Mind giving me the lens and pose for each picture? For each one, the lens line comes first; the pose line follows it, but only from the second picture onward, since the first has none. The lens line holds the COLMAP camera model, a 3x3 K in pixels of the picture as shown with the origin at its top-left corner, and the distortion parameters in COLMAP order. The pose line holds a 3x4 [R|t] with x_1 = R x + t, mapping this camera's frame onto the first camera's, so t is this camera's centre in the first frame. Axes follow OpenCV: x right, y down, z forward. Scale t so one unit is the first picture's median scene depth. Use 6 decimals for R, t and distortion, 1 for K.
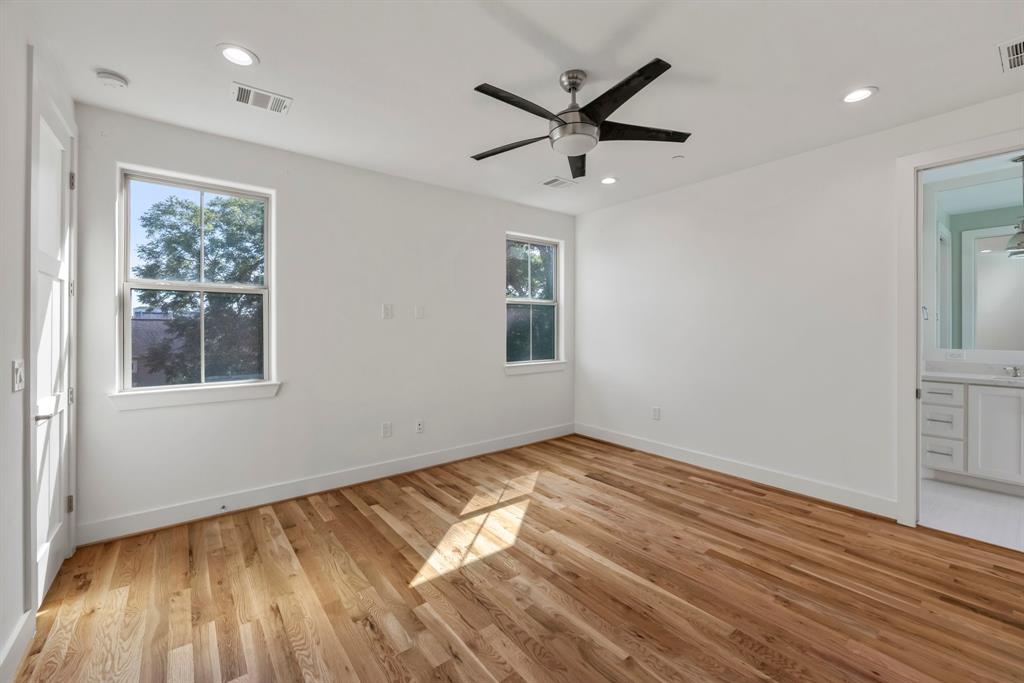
lens RADIAL K [[415.2, 0, 505.4], [0, 415.2, 331.8], [0, 0, 1]] dist [-0.001343, 0.000143]
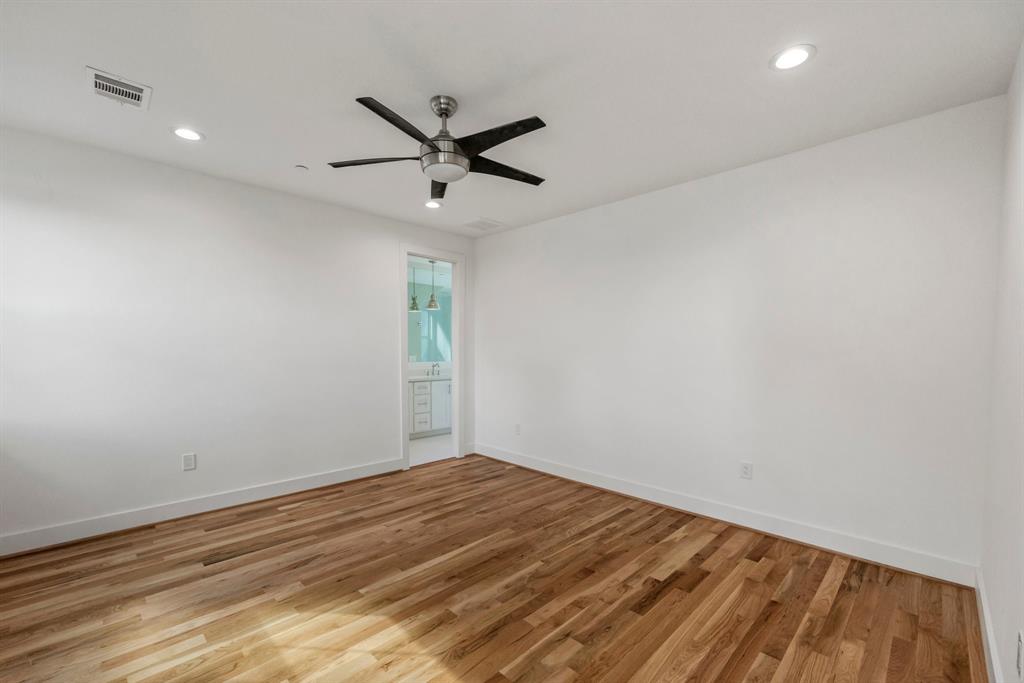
lens RADIAL K [[415.2, 0, 505.5], [0, 415.2, 347.6], [0, 0, 1]] dist [-0.001343, 0.000143]
pose [[-0.100629, 0.005483, 0.994909, -0.784009], [0.006497, 0.999967, -0.004853, -0.022597], [-0.994903, 0.005975, -0.100661, 0.785284]]
